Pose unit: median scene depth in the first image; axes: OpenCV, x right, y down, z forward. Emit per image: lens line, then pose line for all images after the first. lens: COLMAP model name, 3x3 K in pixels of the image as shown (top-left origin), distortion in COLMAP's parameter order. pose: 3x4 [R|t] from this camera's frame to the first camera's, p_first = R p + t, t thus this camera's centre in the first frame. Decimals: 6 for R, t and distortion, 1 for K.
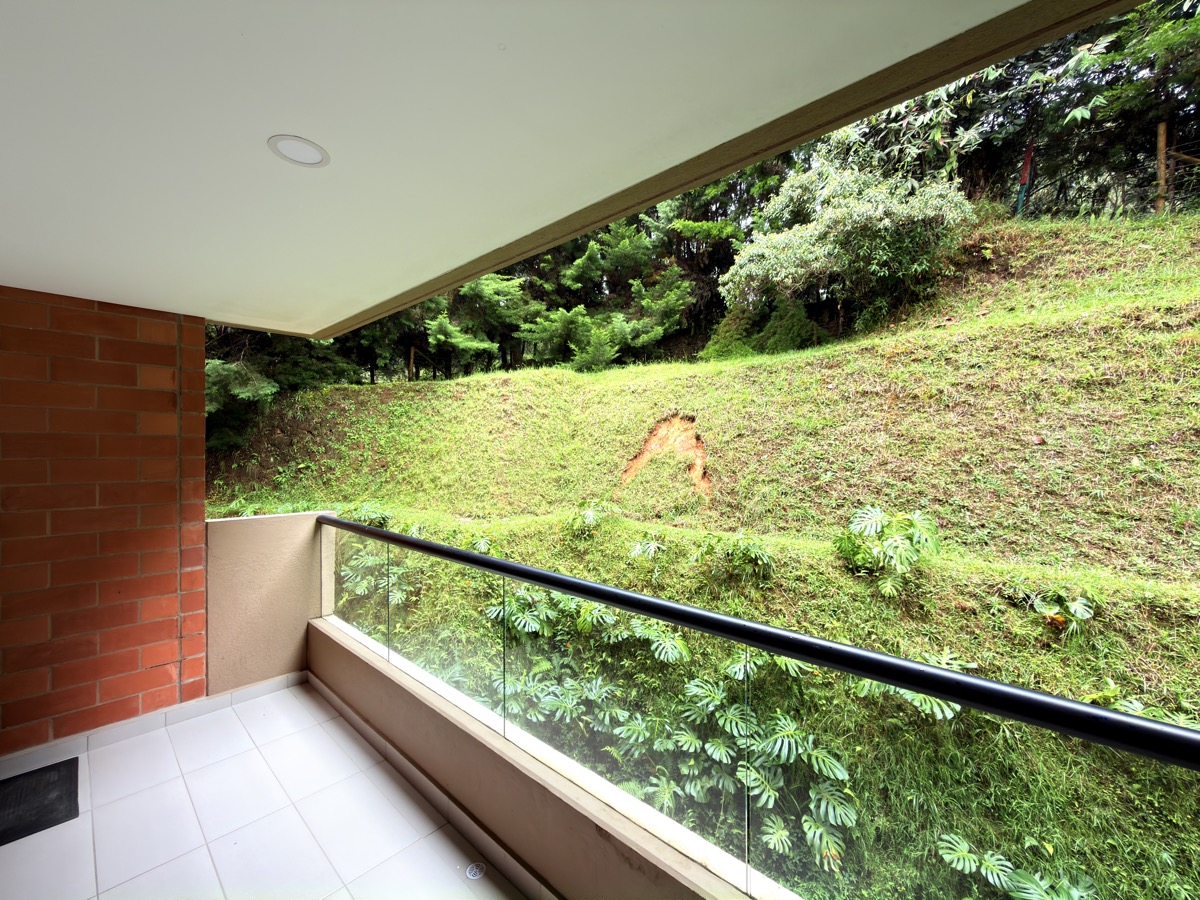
lens RADIAL K [[479.5, 0, 600.7], [0, 479.5, 449.8], [0, 0, 1]] dist [0.000890, -0.000107]
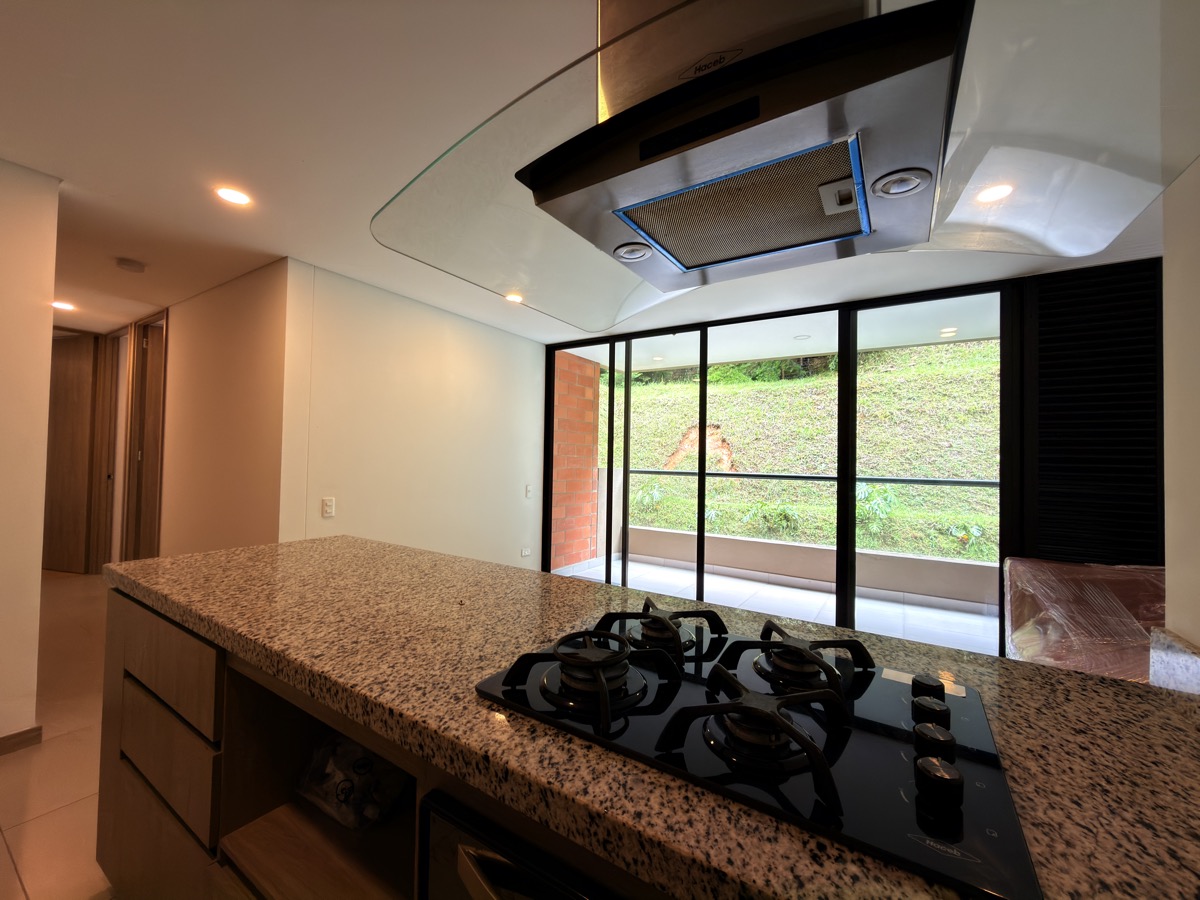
lens RADIAL K [[479.5, 0, 600.3], [0, 479.5, 449.0], [0, 0, 1]] dist [0.000890, -0.000107]
pose [[0.986509, 0.024075, 0.161925, -0.515303], [-0.020557, 0.999516, -0.023365, 0.054628], [-0.162409, 0.019721, 0.986526, -0.421591]]
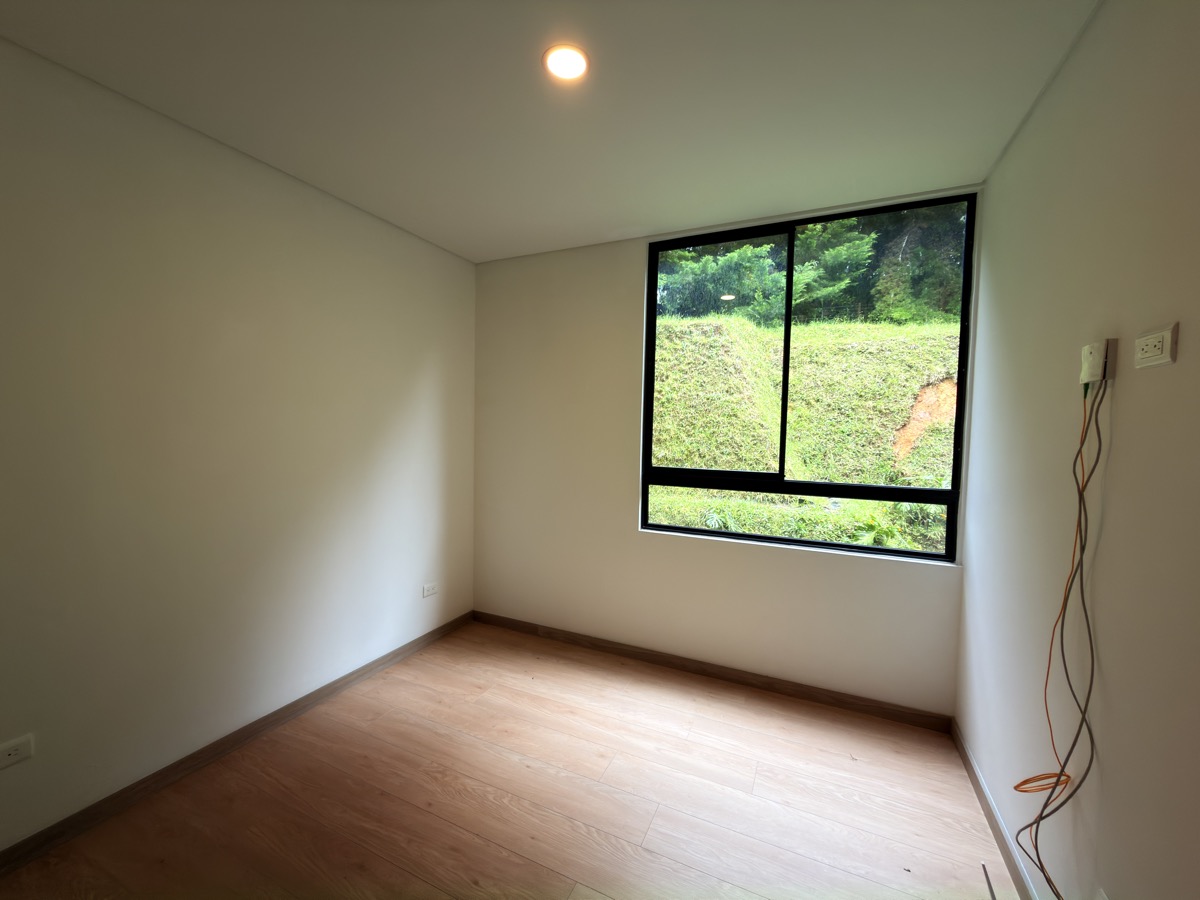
lens RADIAL K [[479.5, 0, 599.3], [0, 479.5, 450.7], [0, 0, 1]] dist [0.000890, -0.000107]
pose [[0.956964, -0.002504, 0.290196, -1.061063], [-0.014736, 0.998254, 0.057206, 0.026821], [-0.289833, -0.059021, 0.955256, 0.495036]]
